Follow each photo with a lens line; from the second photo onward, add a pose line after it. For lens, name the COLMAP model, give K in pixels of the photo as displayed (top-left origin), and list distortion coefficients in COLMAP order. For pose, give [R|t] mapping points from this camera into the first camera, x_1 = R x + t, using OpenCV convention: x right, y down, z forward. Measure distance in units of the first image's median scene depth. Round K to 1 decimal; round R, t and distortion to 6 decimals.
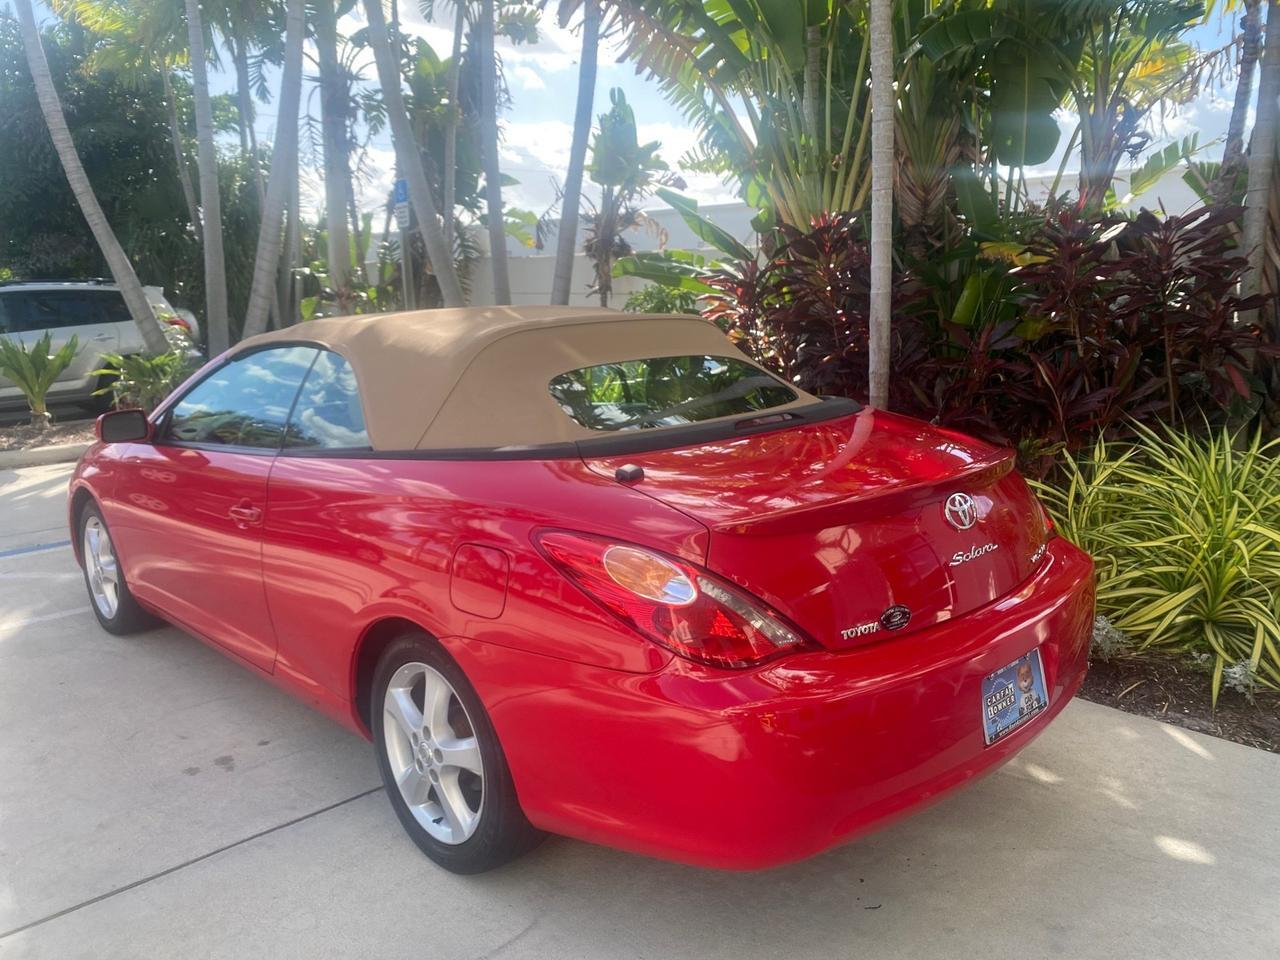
lens RADIAL K [[985.0, 0, 637.9], [0, 985.0, 475.6], [0, 0, 1]] dist [0.019309, -0.023345]
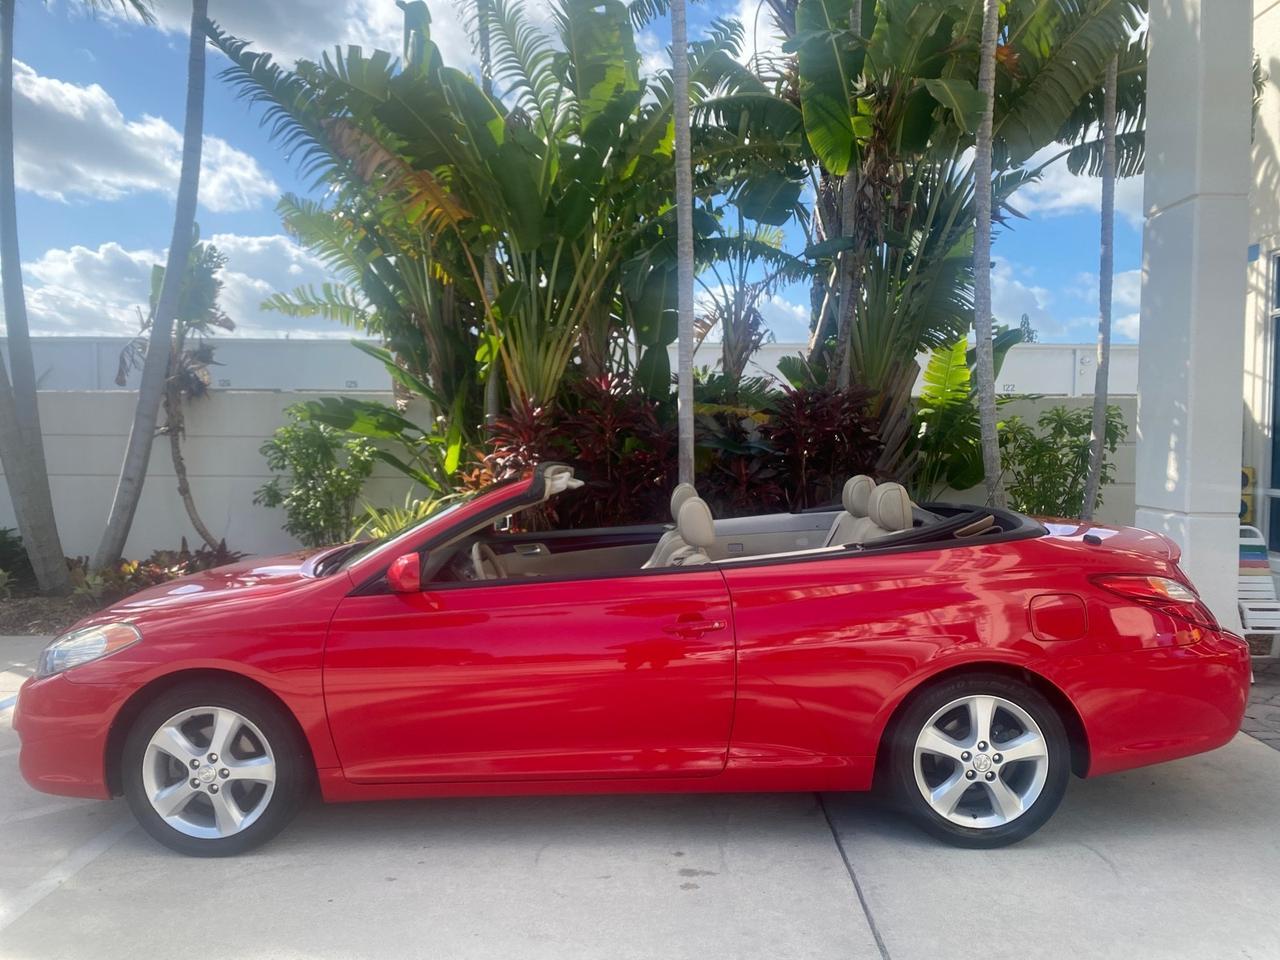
lens RADIAL K [[985.0, 0, 640.4], [0, 985.0, 472.7], [0, 0, 1]] dist [0.019309, -0.023345]
pose [[0.698672, -0.015653, 0.715271, -0.573980], [0.123596, 0.987370, -0.099120, -0.014067], [-0.704686, 0.157657, 0.691782, 0.122414]]
